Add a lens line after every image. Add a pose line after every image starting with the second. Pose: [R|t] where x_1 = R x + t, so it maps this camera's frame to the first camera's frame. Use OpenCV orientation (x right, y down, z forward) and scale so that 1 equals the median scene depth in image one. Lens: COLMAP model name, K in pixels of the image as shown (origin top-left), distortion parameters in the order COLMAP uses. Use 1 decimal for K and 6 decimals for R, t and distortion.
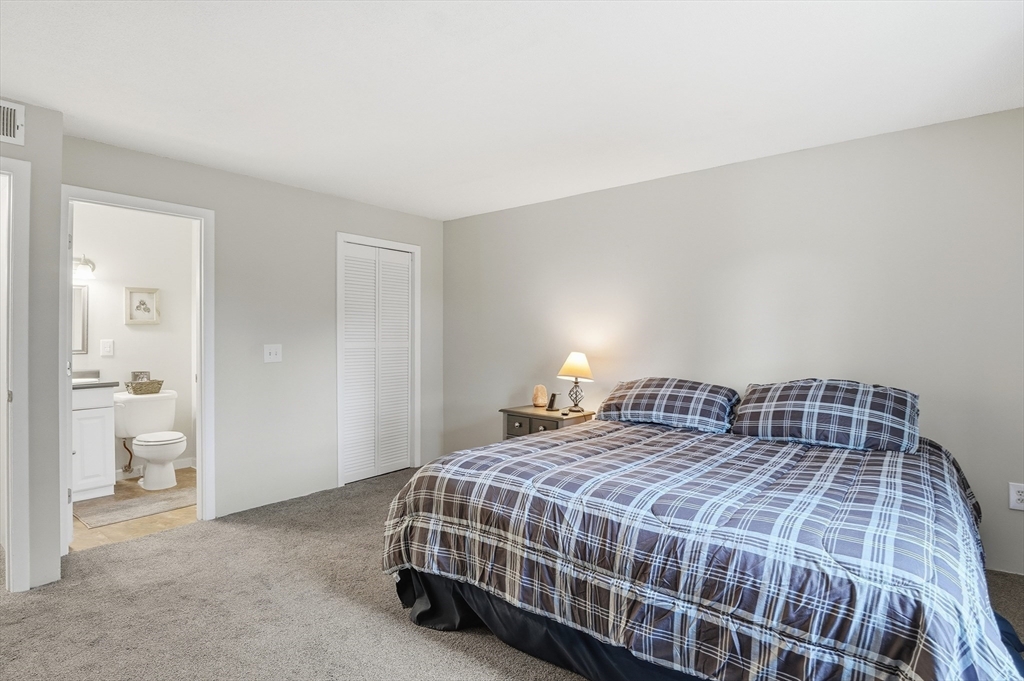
lens RADIAL K [[519.7, 0, 510.3], [0, 519.7, 336.5], [0, 0, 1]] dist [-0.018486, -0.003157]
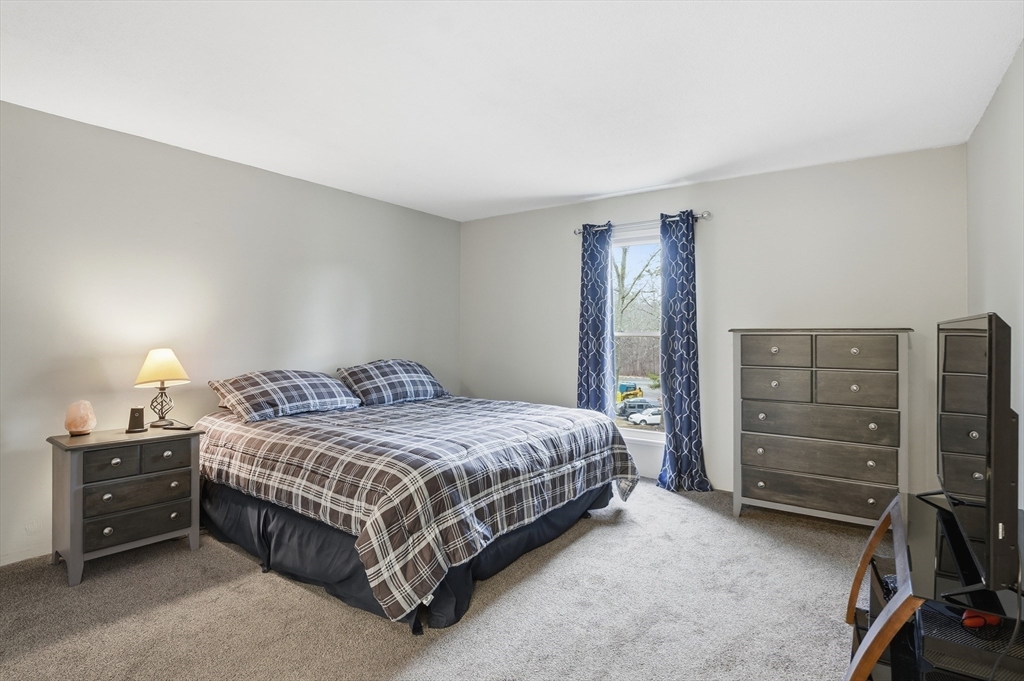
lens RADIAL K [[519.7, 0, 510.1], [0, 519.7, 335.7], [0, 0, 1]] dist [-0.018486, -0.003157]
pose [[-0.058769, -0.005457, 0.998257, -0.866094], [-0.008072, 0.999955, 0.004991, 0.004640], [-0.998239, -0.007765, -0.058810, 0.713627]]
